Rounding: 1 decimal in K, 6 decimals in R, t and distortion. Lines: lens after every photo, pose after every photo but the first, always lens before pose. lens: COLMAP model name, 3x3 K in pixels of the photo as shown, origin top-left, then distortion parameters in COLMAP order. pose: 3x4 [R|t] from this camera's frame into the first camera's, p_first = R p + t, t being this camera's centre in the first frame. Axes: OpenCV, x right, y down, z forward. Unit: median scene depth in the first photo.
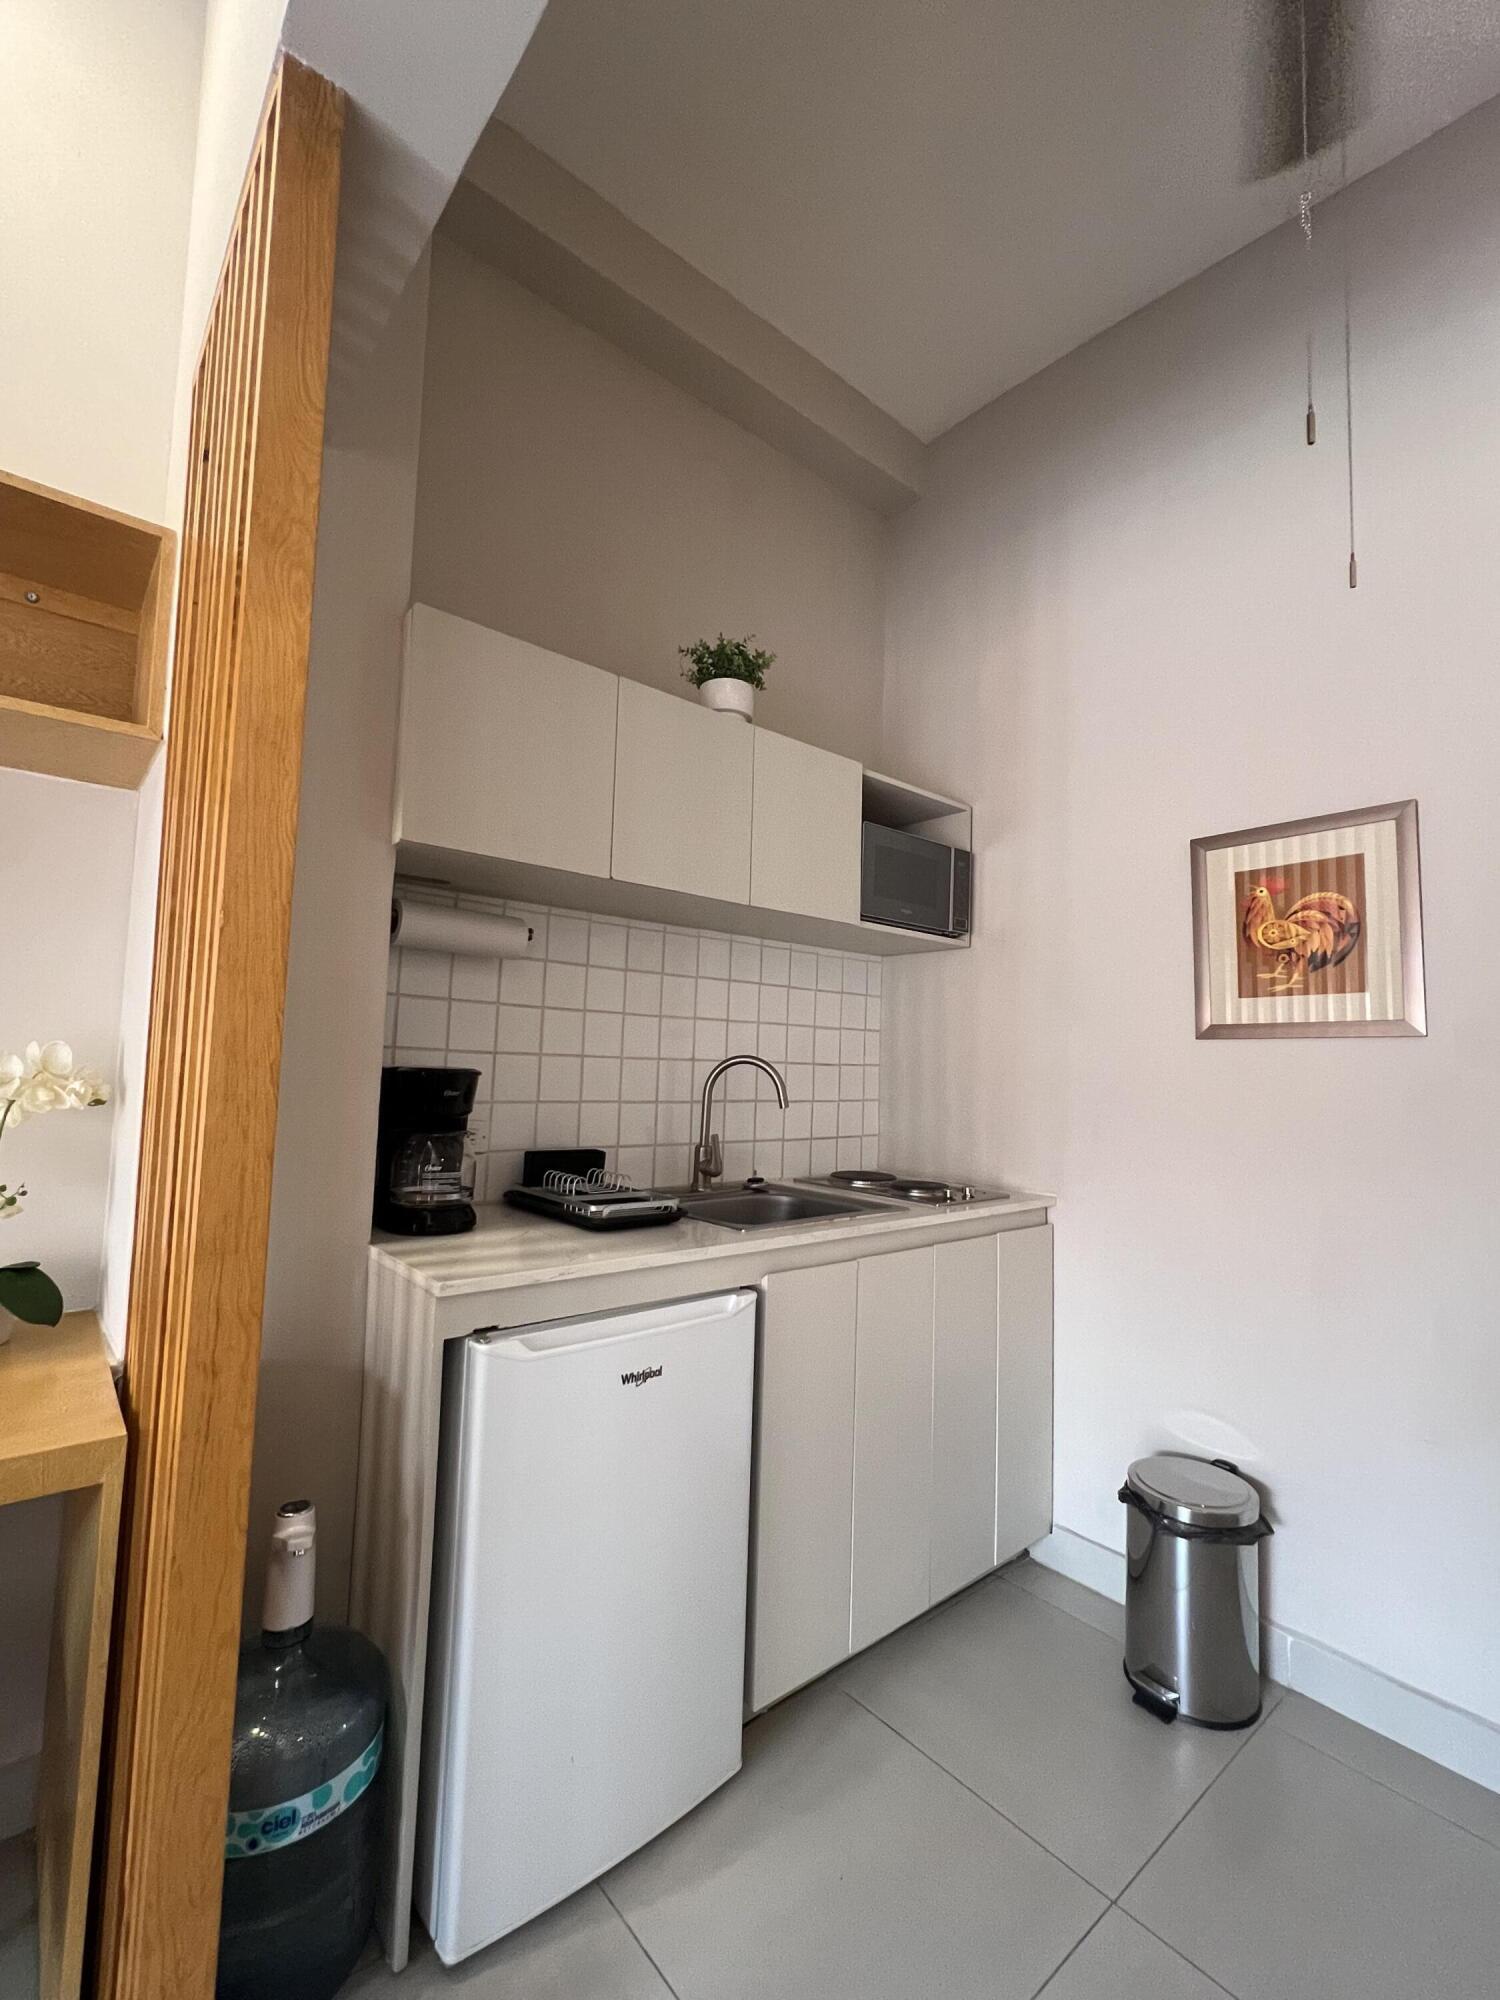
lens RADIAL K [[871.8, 0, 749.3], [0, 871.8, 1000.3], [0, 0, 1]] dist [-0.004370, 0.000274]
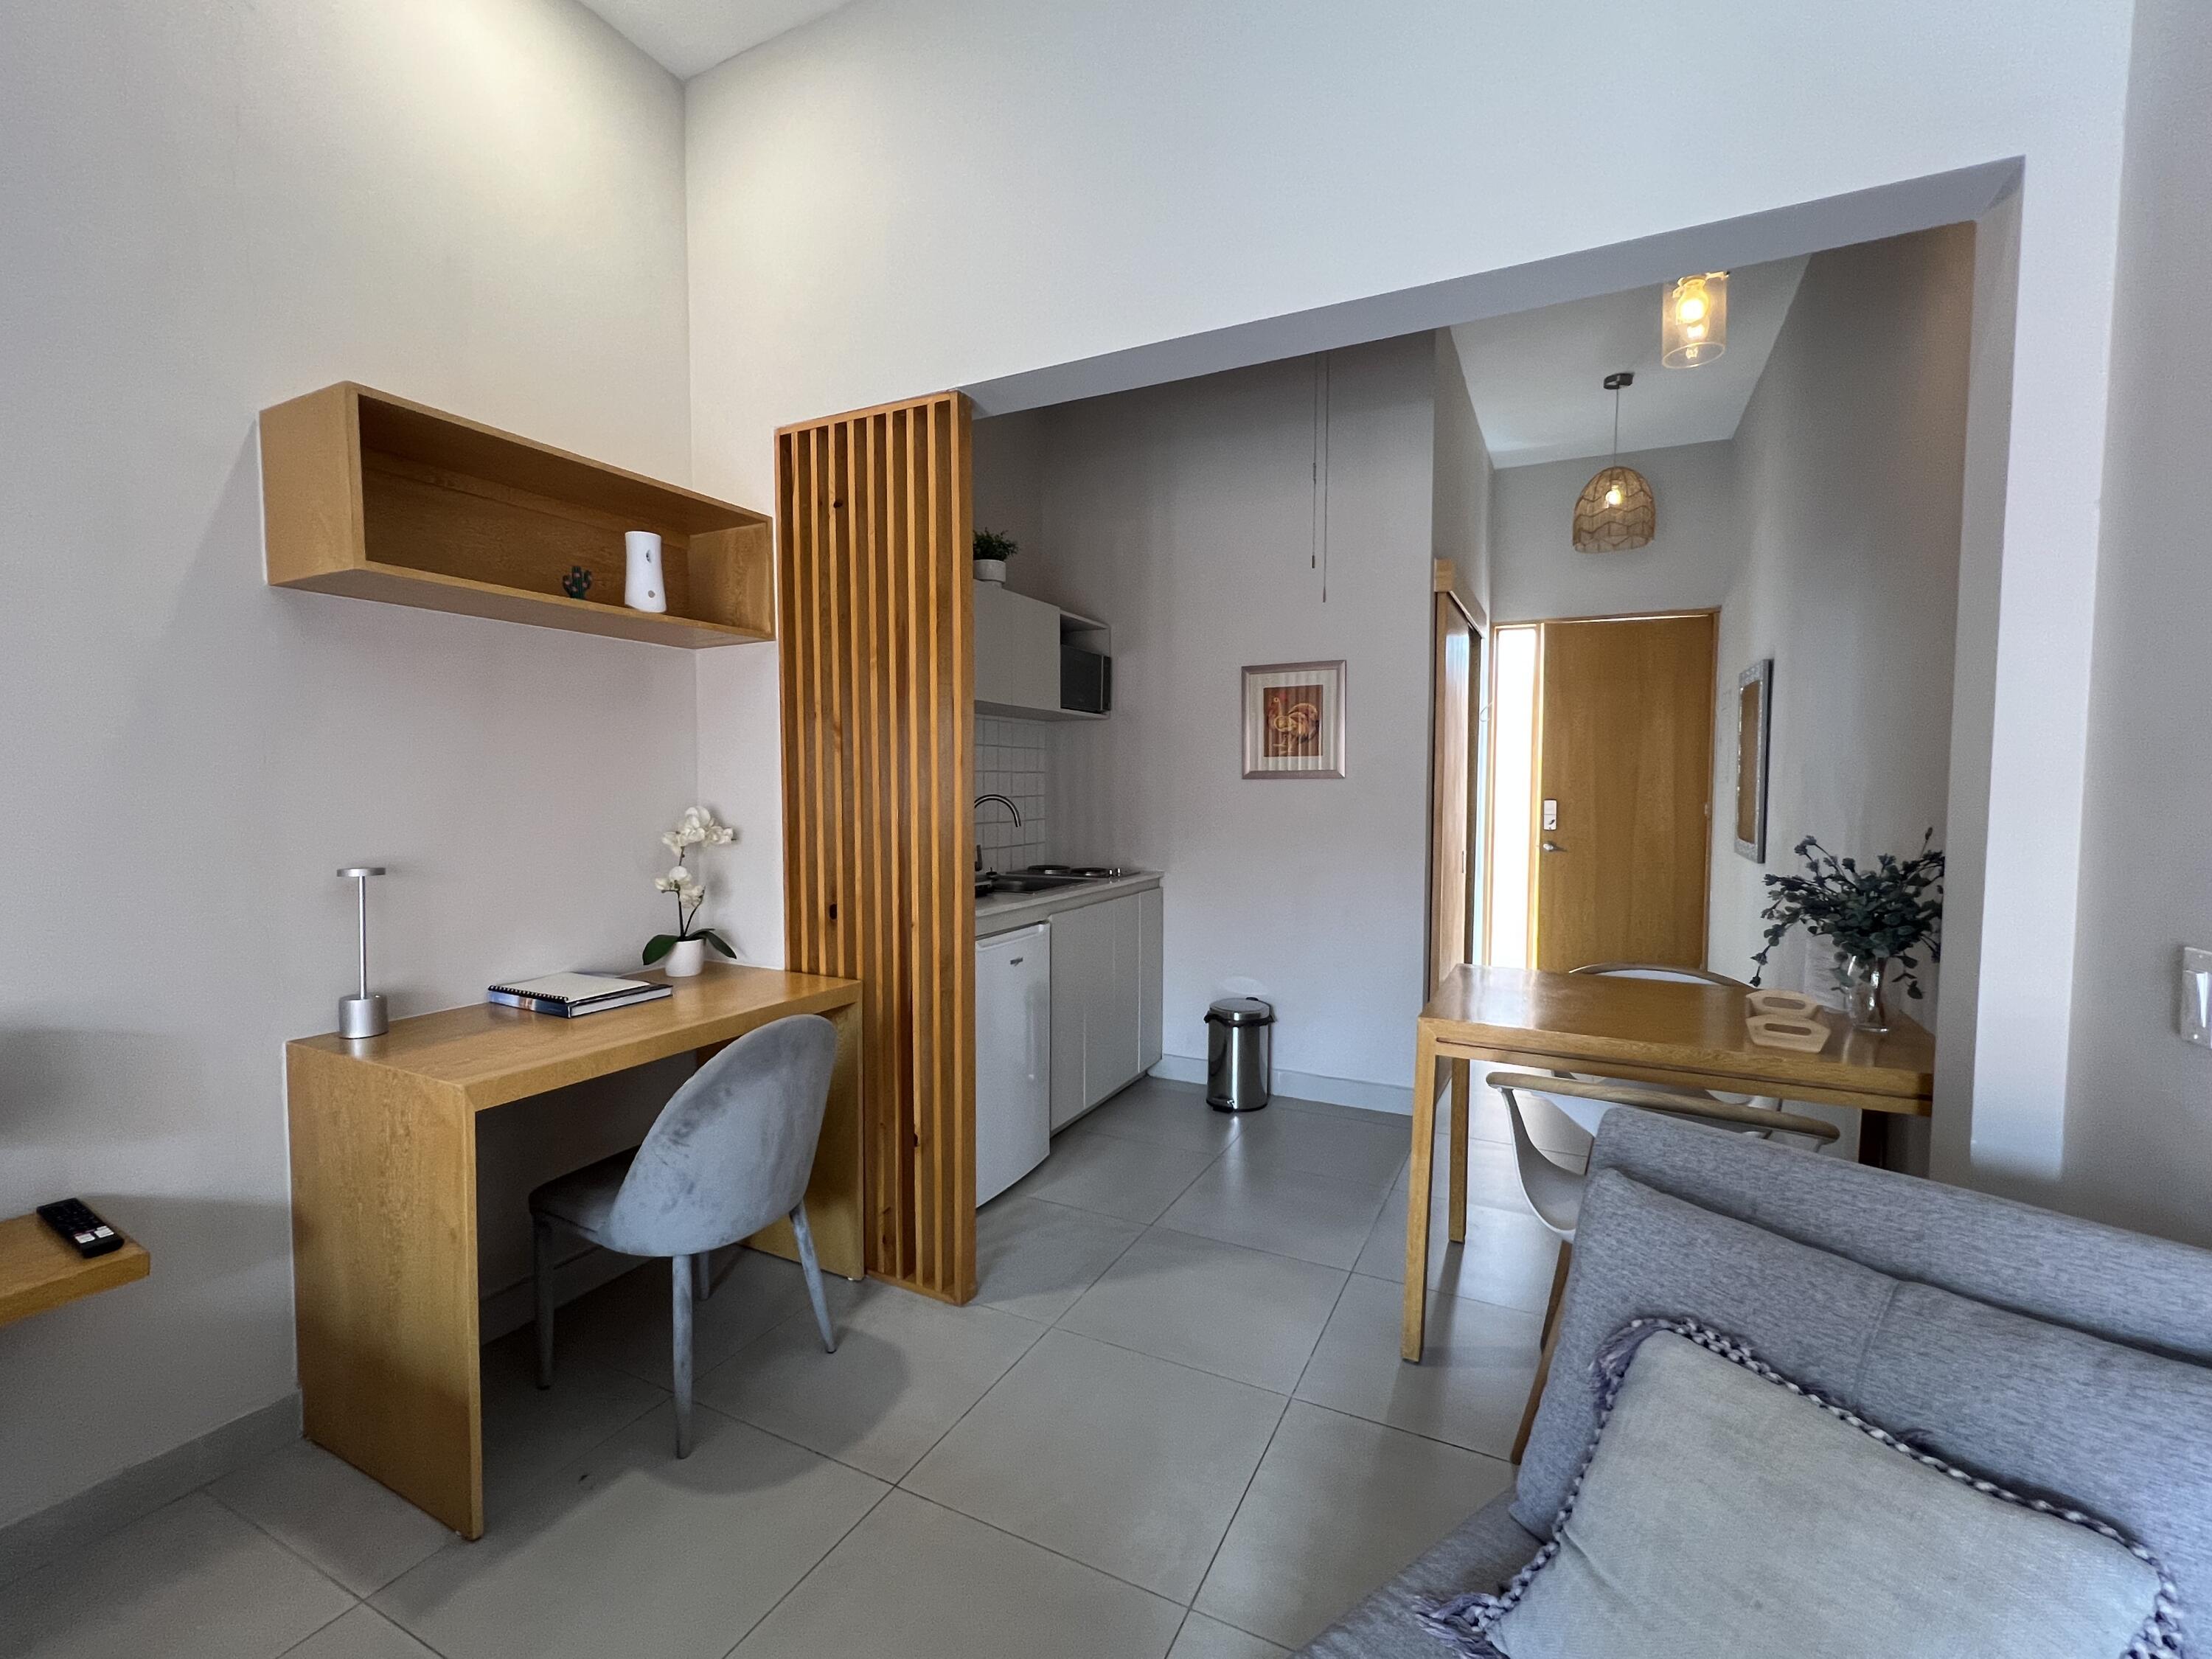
lens RADIAL K [[964.2, 0, 1107.6], [0, 964.2, 832.0], [0, 0, 1]] dist [-0.004370, 0.000274]
pose [[0.918288, -0.048114, 0.392979, -0.576849], [-0.005146, 0.991054, 0.133364, -0.119476], [-0.395880, -0.124488, 0.909825, -0.784049]]
